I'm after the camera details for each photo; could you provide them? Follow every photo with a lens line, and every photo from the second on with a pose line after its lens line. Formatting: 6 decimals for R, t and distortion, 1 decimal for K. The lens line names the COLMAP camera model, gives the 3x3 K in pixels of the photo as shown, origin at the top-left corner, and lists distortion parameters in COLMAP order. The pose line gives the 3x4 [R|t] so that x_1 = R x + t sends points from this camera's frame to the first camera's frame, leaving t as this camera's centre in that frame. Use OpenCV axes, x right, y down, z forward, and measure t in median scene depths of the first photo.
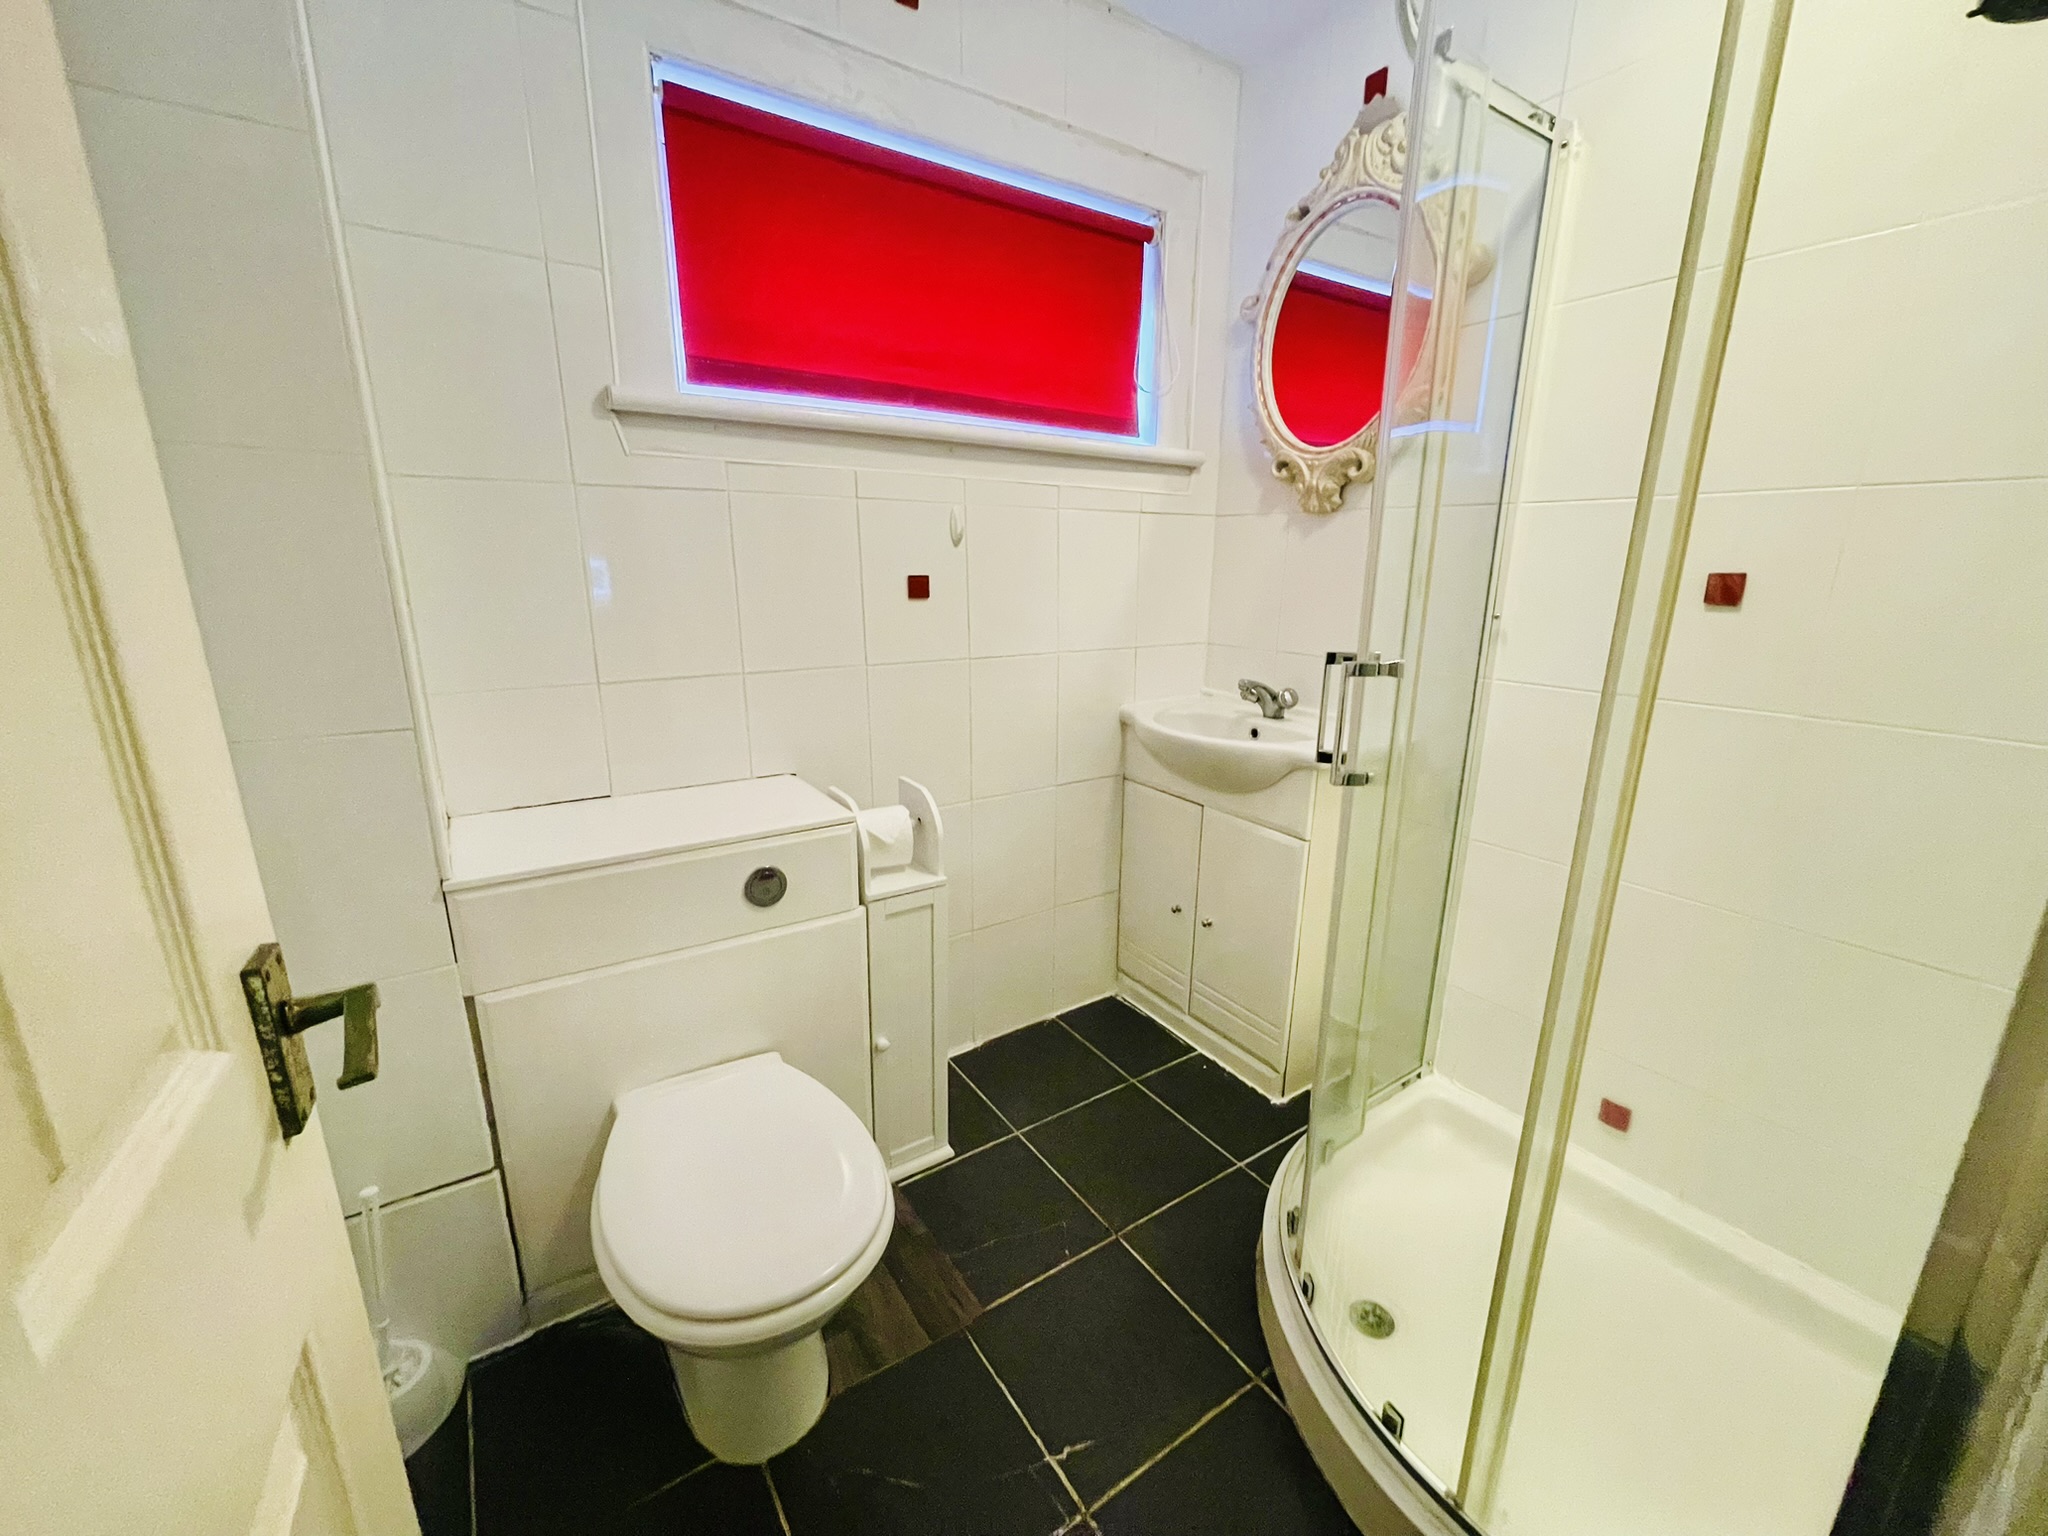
lens RADIAL K [[816.7, 0, 1025.5], [0, 816.7, 766.1], [0, 0, 1]] dist [-0.004107, 0.001155]
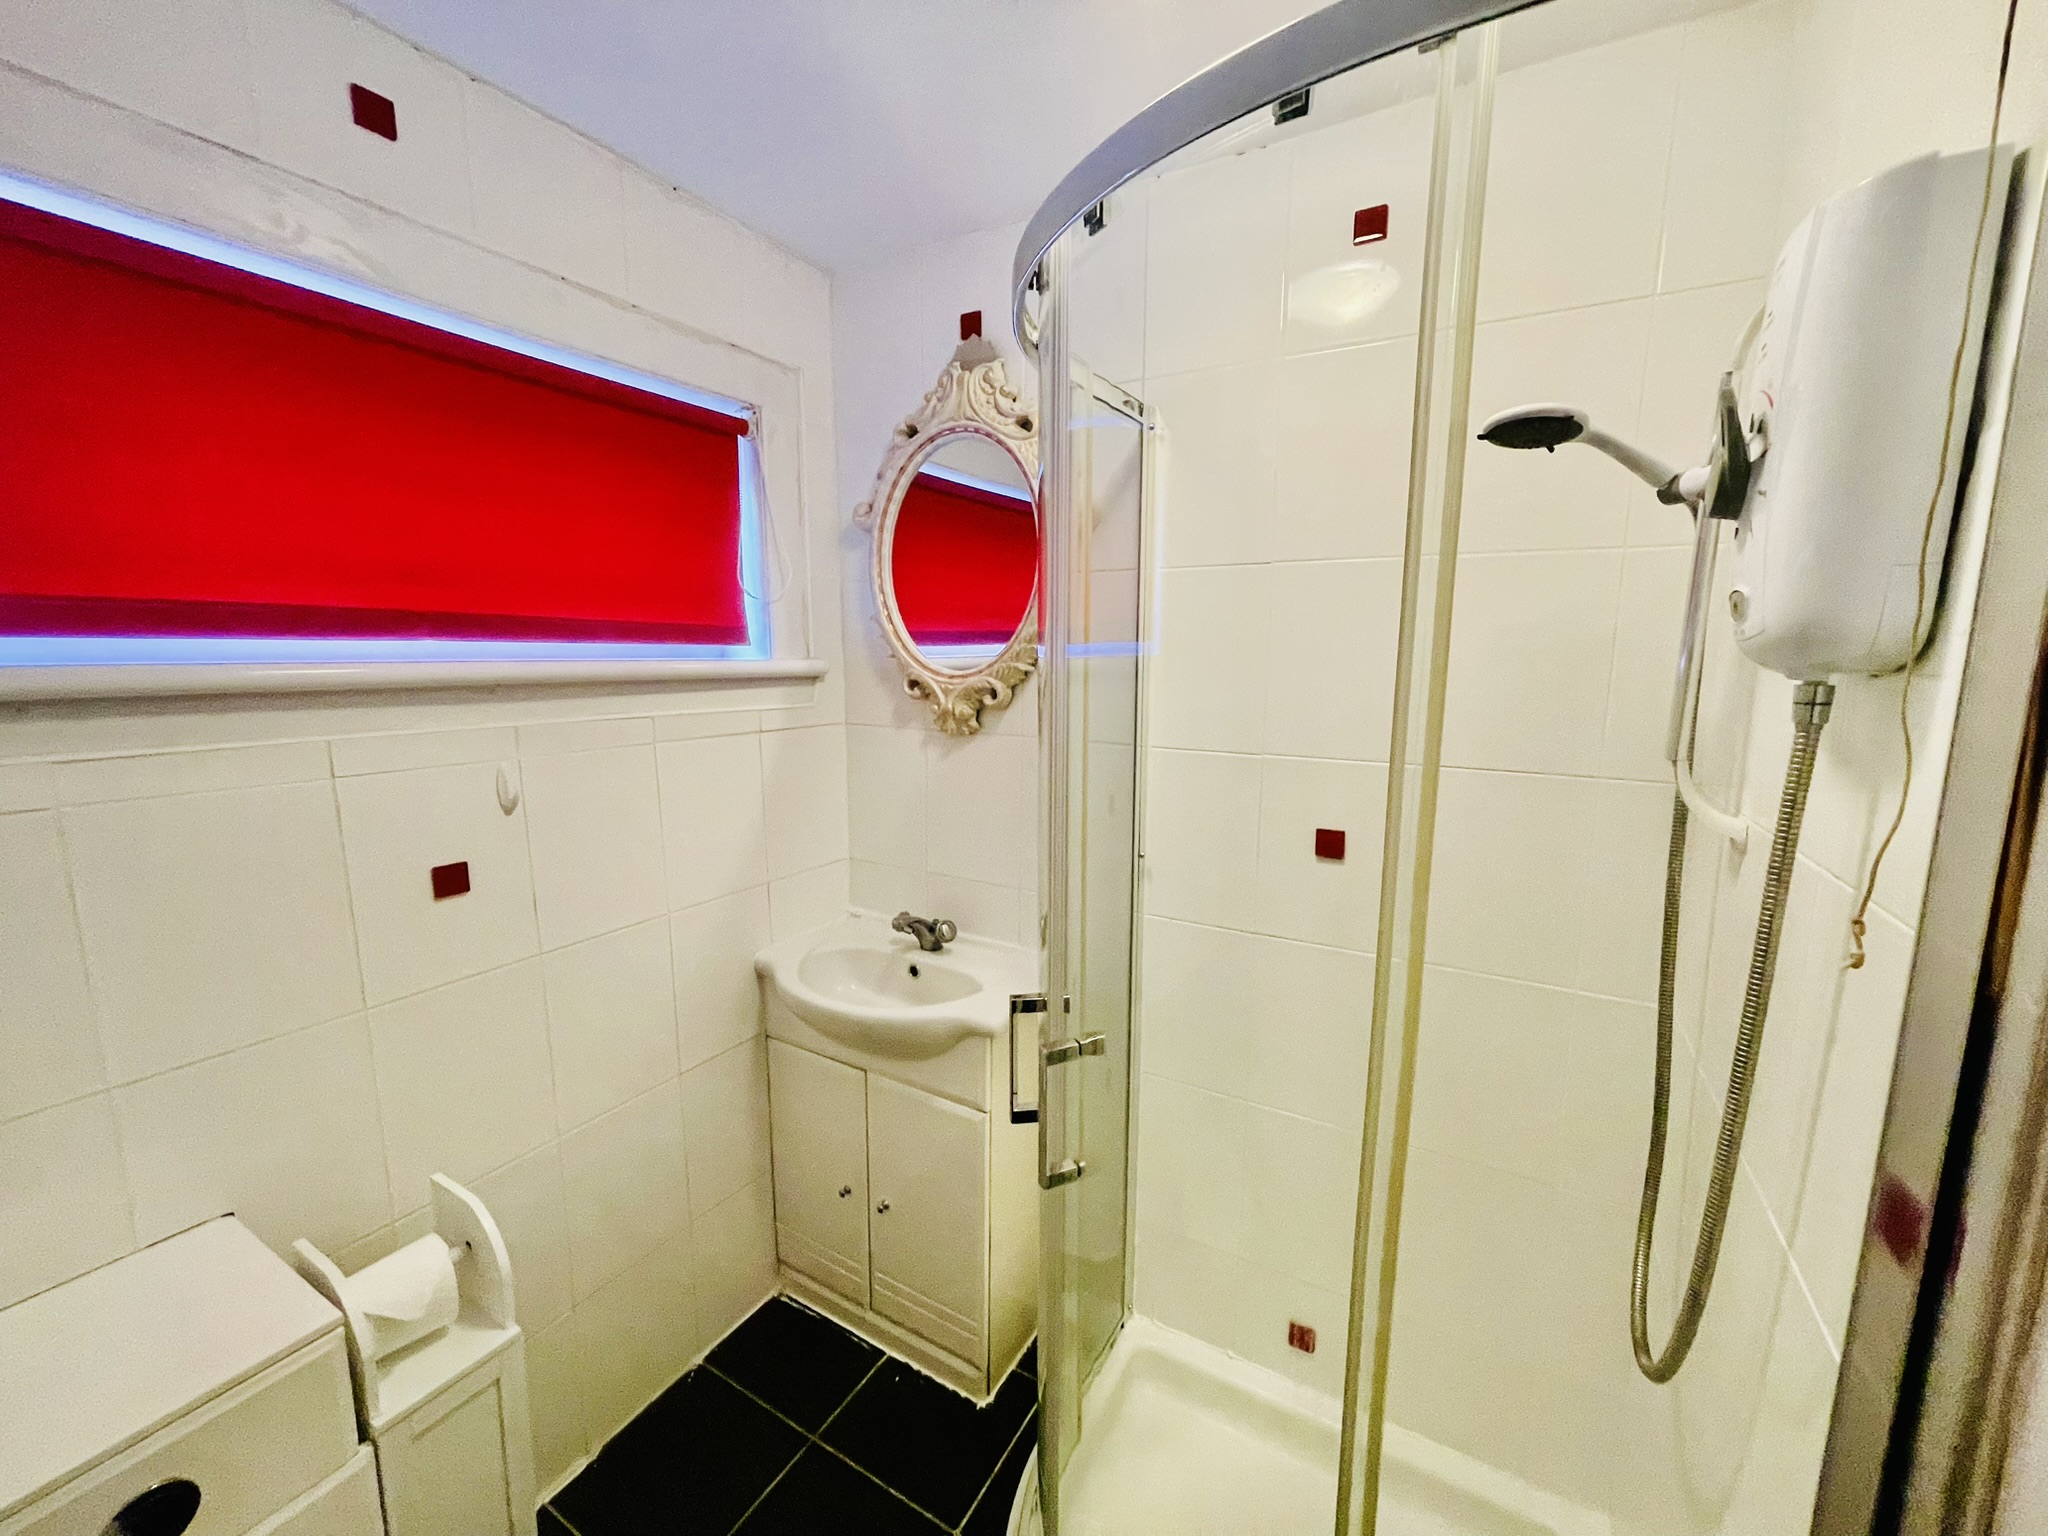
lens RADIAL K [[816.7, 0, 1022.7], [0, 816.7, 768.3], [0, 0, 1]] dist [-0.004107, 0.001155]
pose [[0.899263, -0.069565, 0.431841, 0.017374], [0.111809, 0.991031, -0.073185, -0.193100], [-0.422877, 0.114096, 0.898976, 0.123581]]
